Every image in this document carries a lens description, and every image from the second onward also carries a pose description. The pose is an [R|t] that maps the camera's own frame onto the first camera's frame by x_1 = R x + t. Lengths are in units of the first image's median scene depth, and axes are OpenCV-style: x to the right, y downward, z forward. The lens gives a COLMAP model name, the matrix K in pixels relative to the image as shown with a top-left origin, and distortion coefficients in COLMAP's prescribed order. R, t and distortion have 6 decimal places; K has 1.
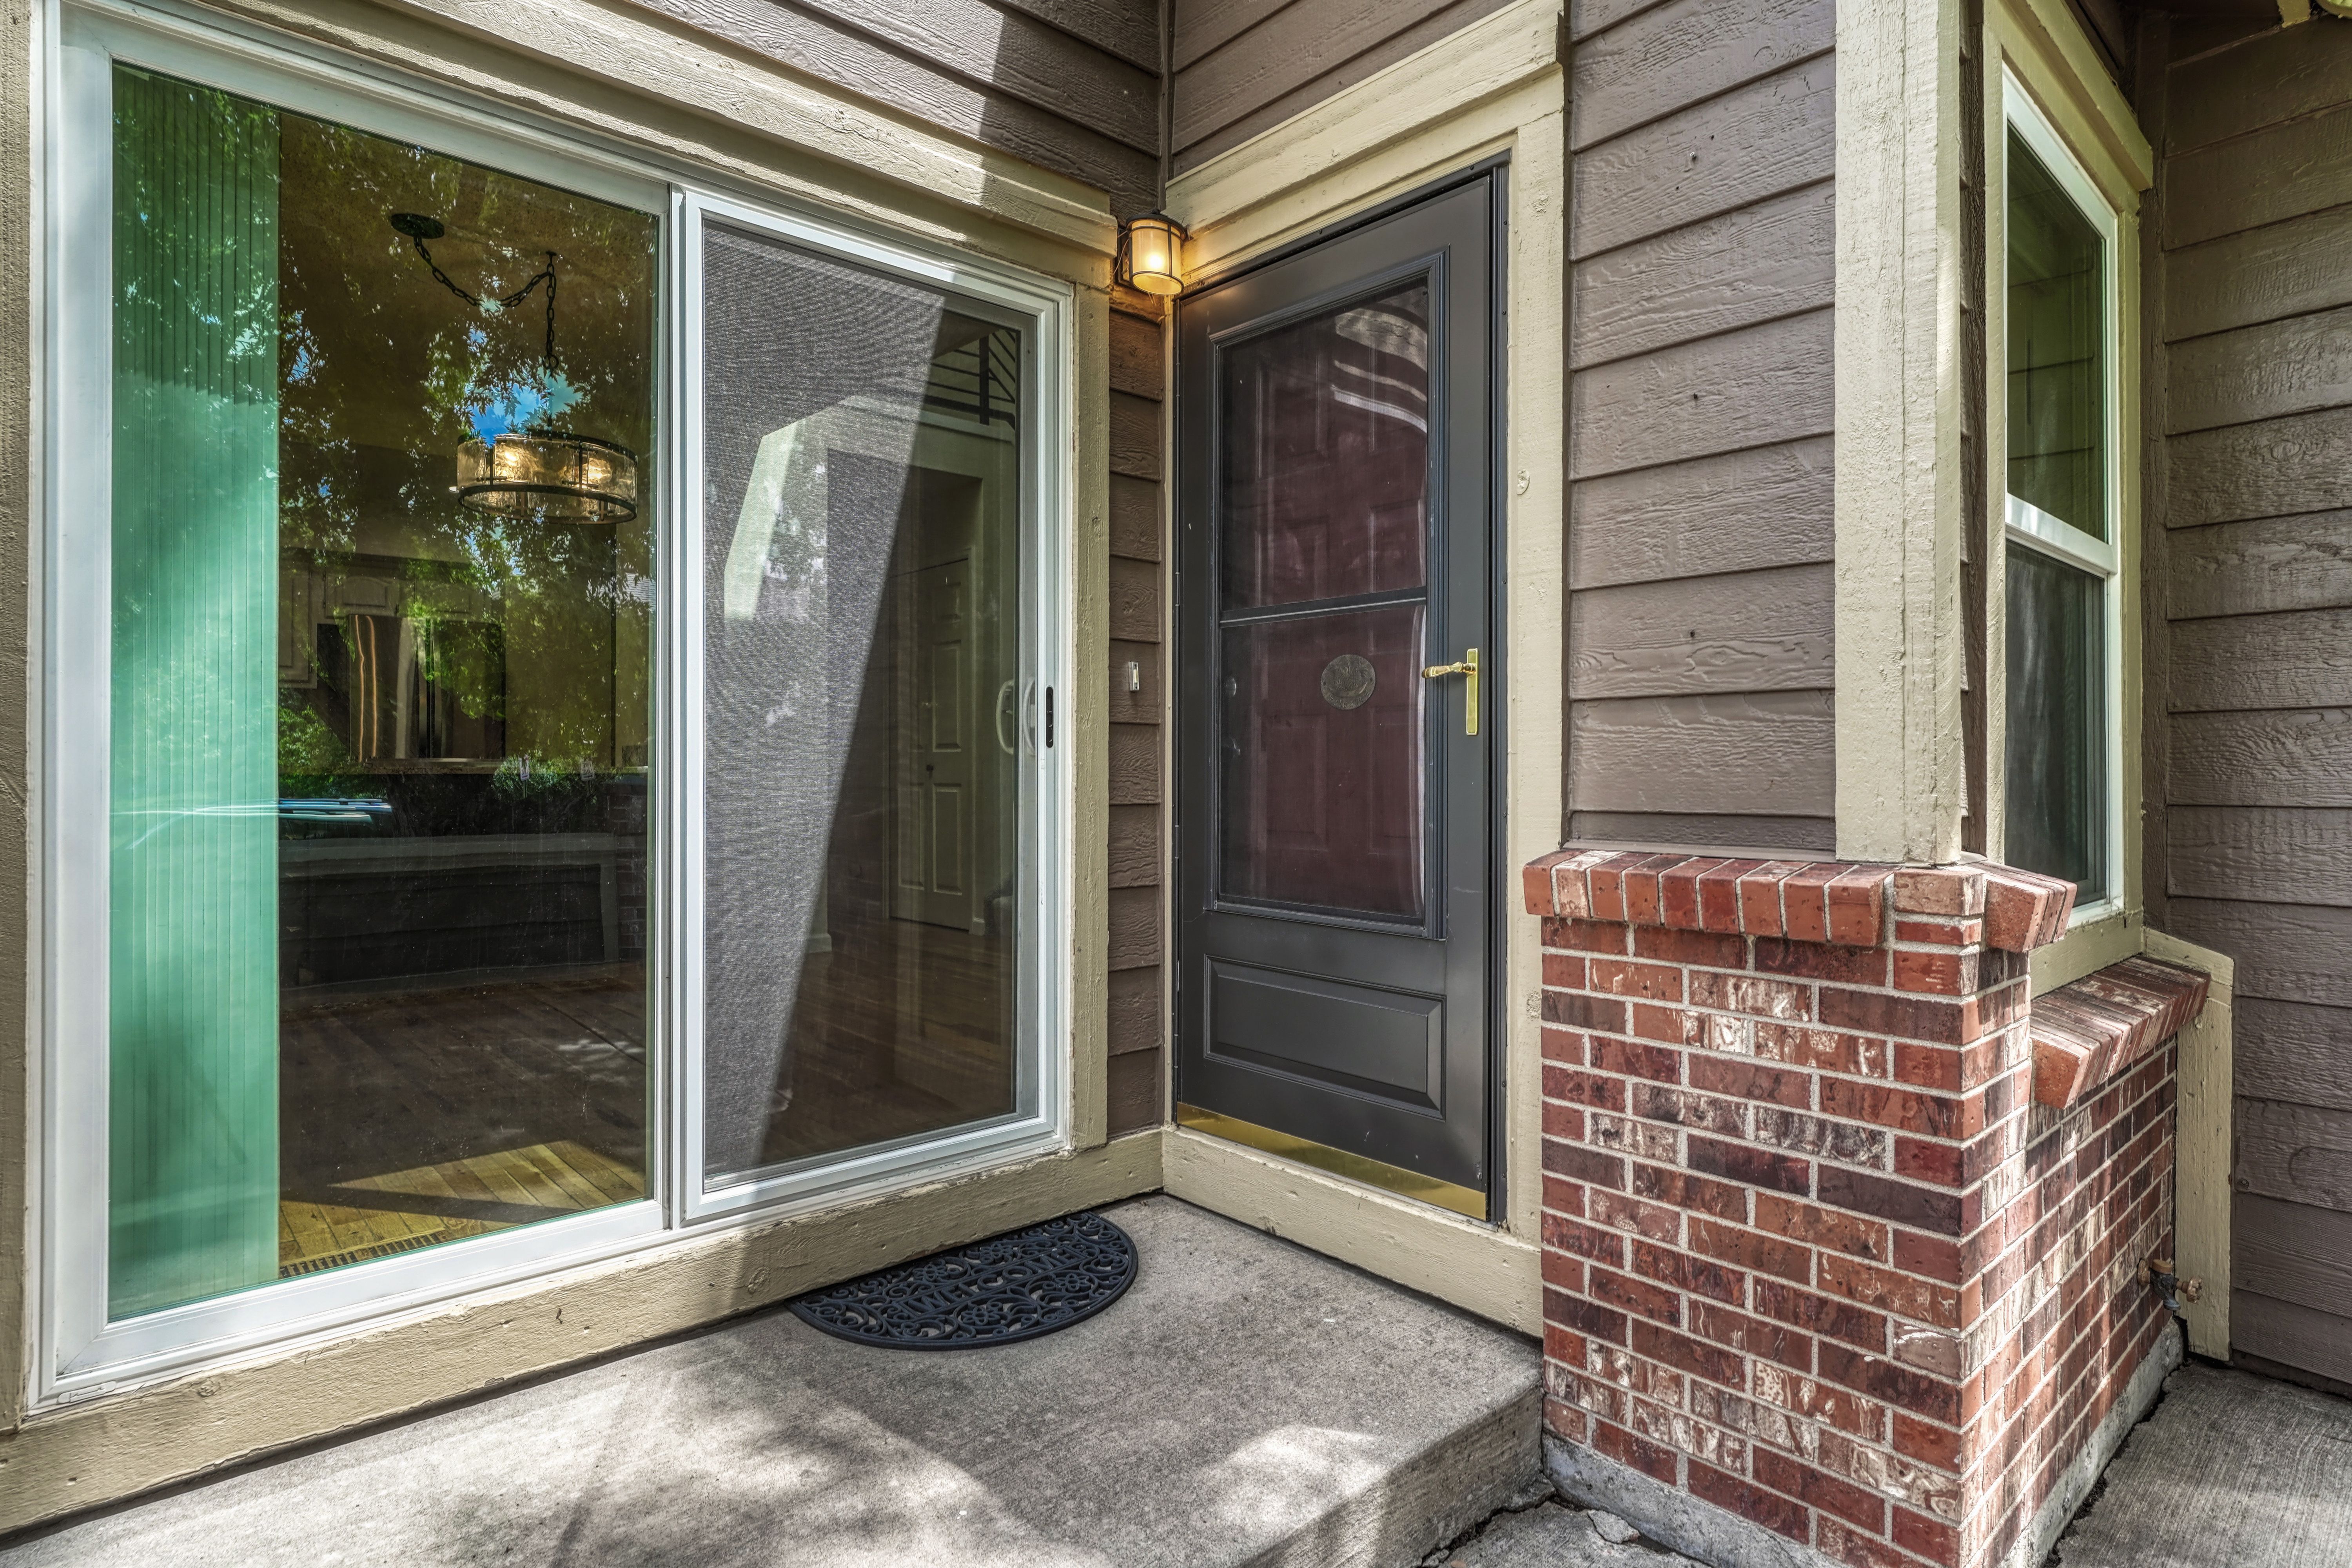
lens RADIAL K [[1235.6, 0, 1182.5], [0, 1235.6, 766.8], [0, 0, 1]] dist [-0.005384, -0.000283]
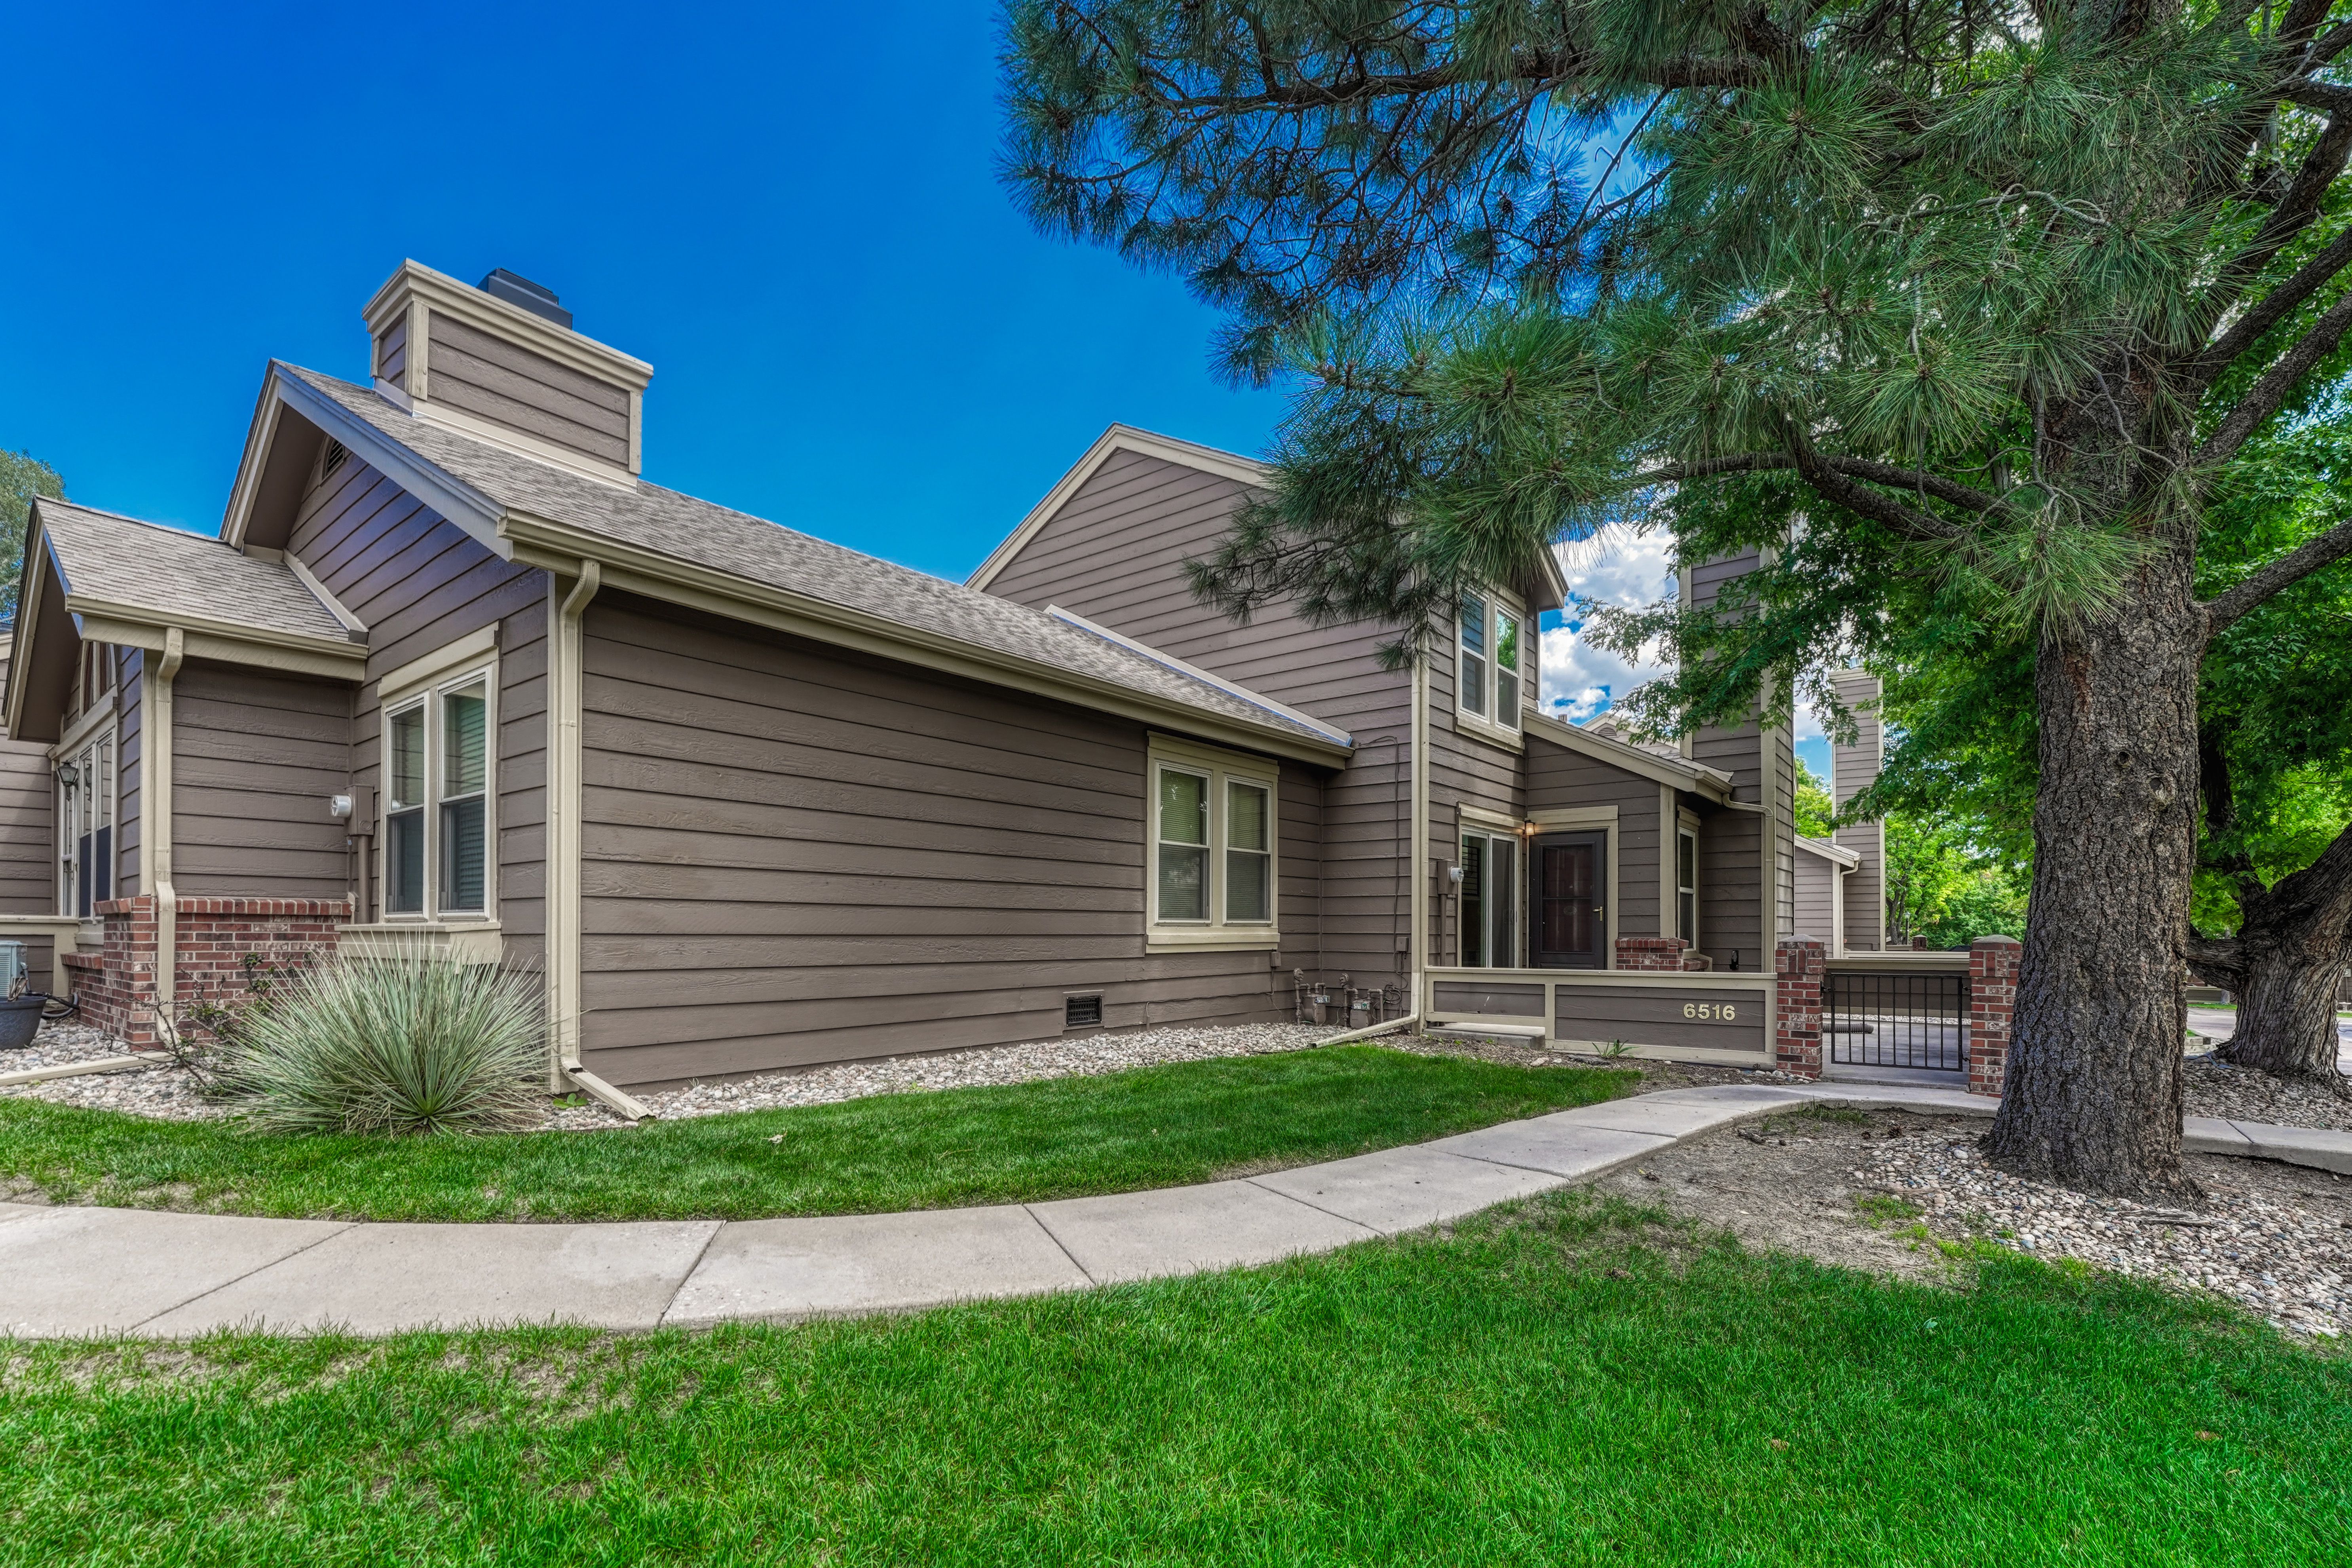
lens RADIAL K [[1020.3, 0, 1173.3], [0, 1020.3, 923.8], [0, 0, 1]] dist [0.024691, -0.000143]
pose [[0.985495, 0.002934, 0.169676, -2.853503], [-0.002339, 0.999990, -0.003709, 0.016981], [-0.169685, 0.003258, 0.985493, -3.847834]]
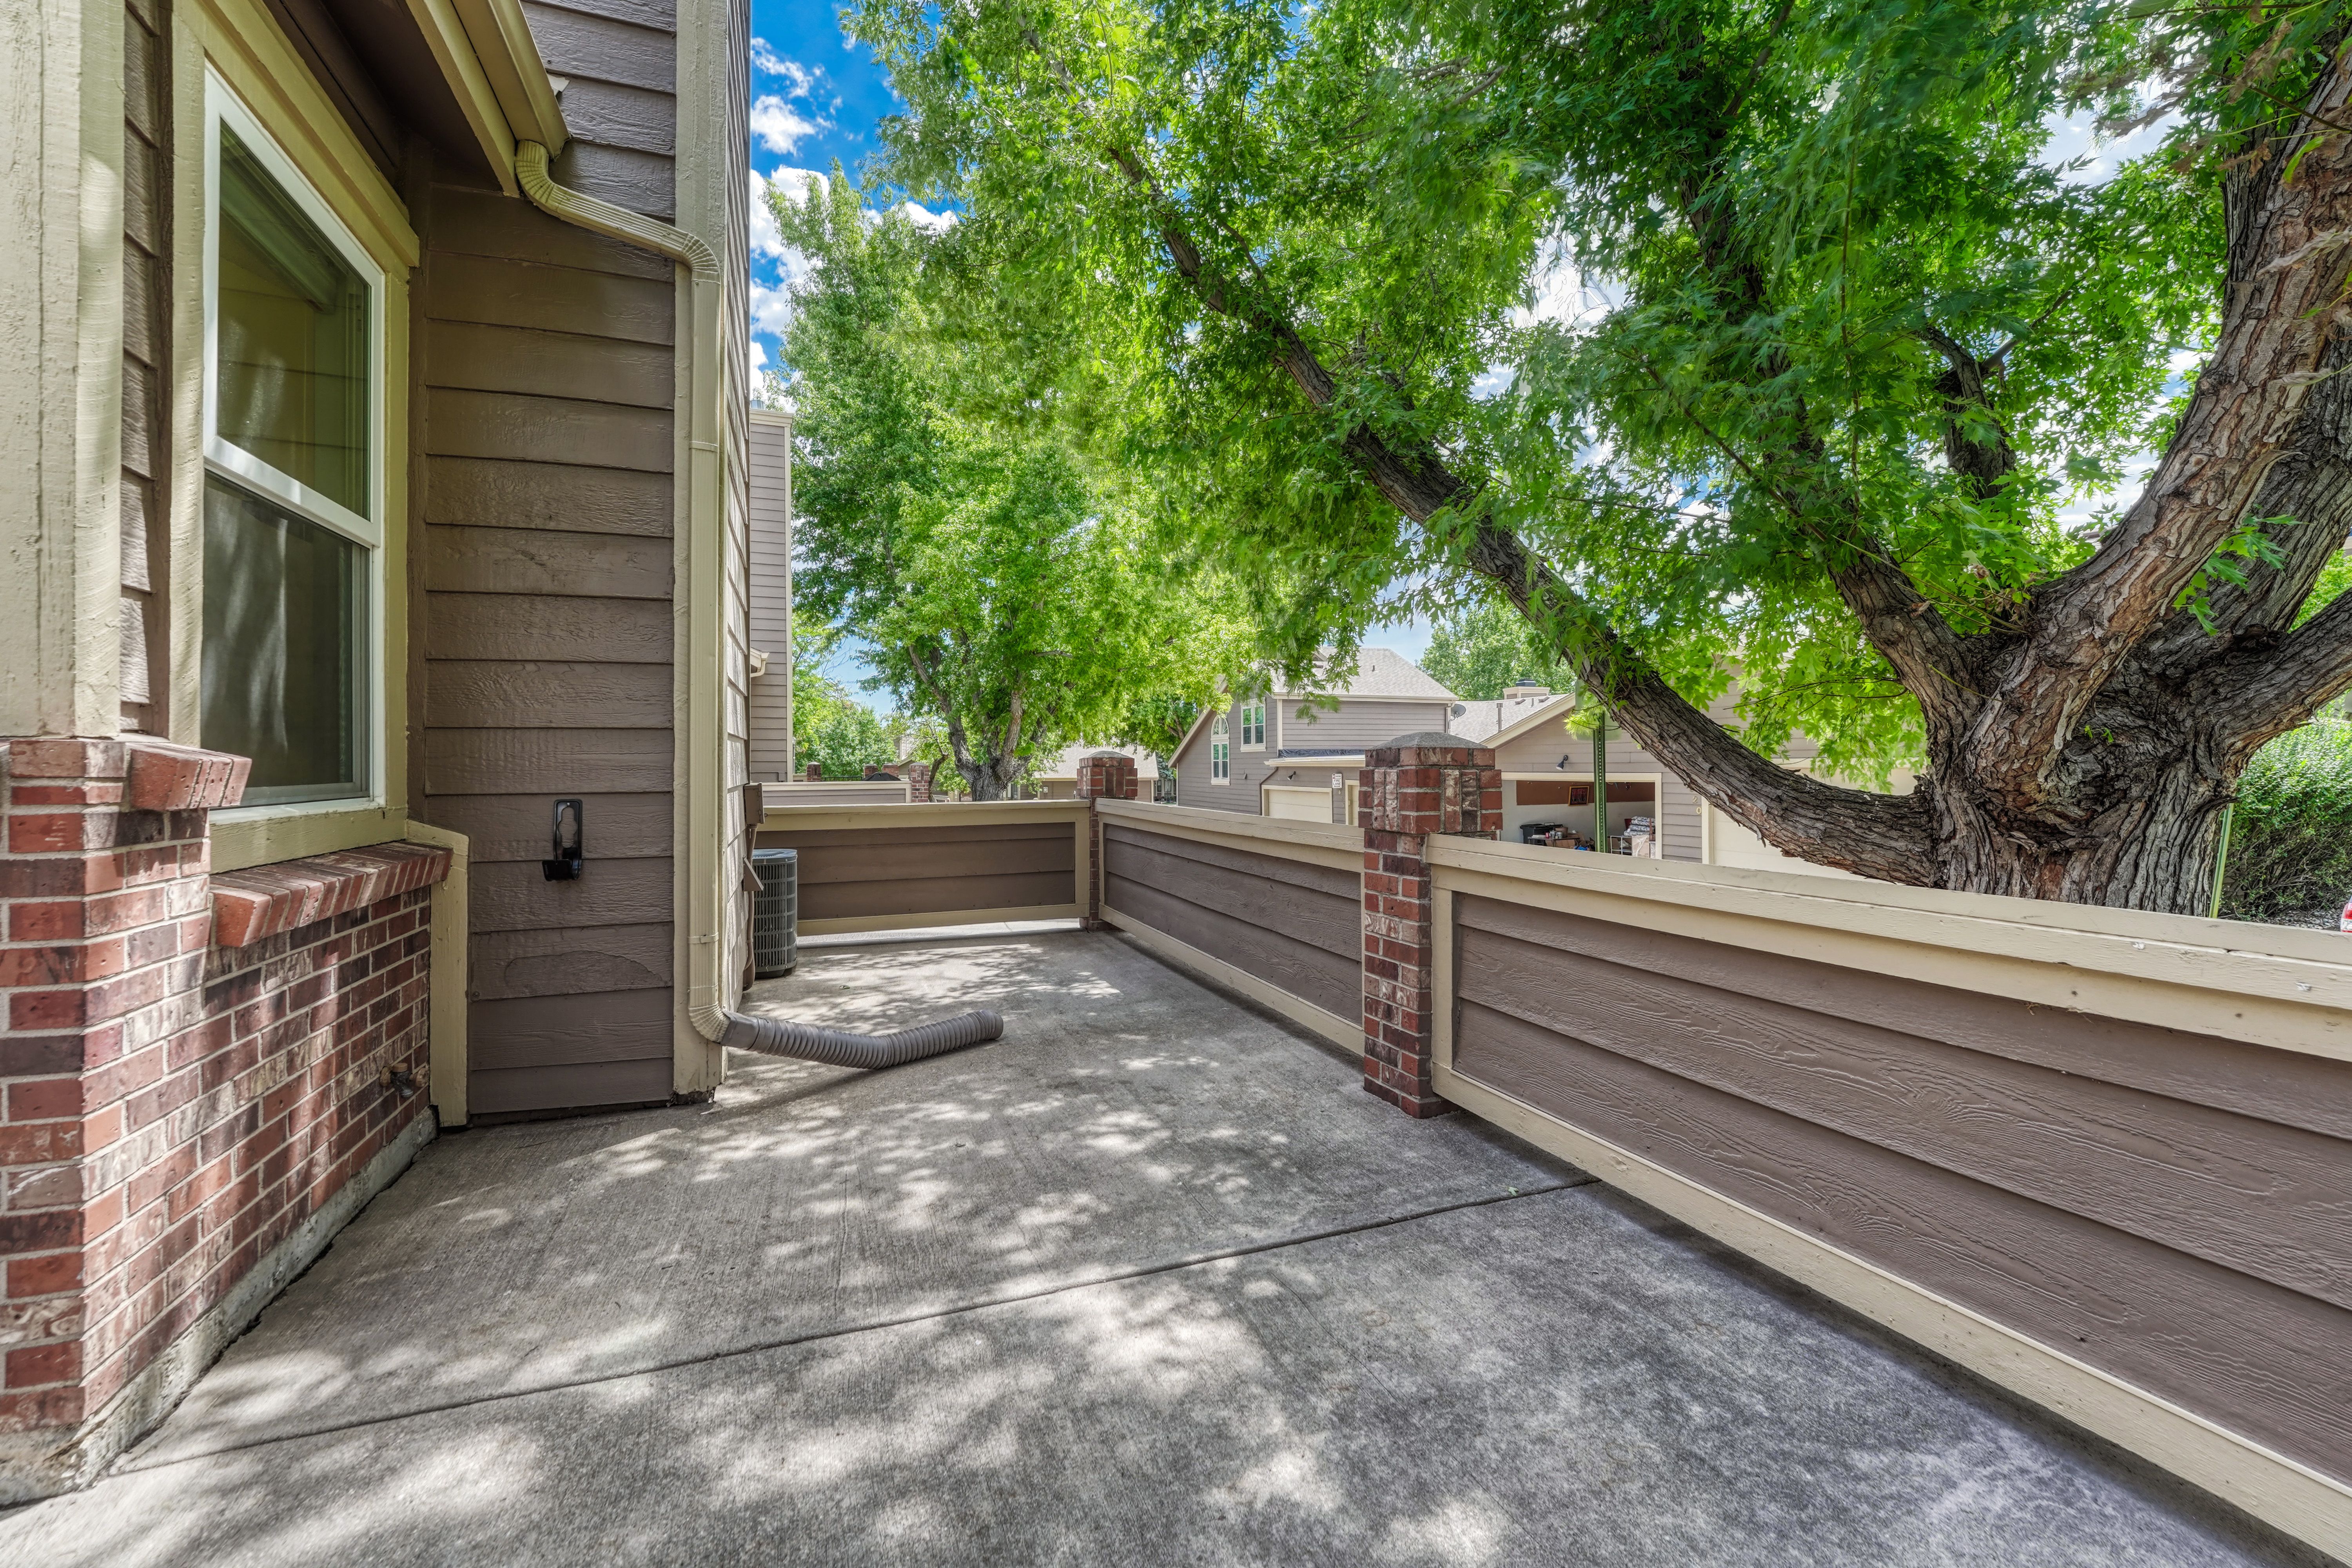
lens RADIAL K [[961.6, 0, 1132.9], [0, 961.6, 756.4], [0, 0, 1]] dist [-0.004342, -0.000129]
pose [[0.392872, 0.002923, 0.919589, 0.159452], [0.005454, 0.999970, -0.005509, 0.082844], [-0.919577, 0.007180, 0.392844, -0.140491]]
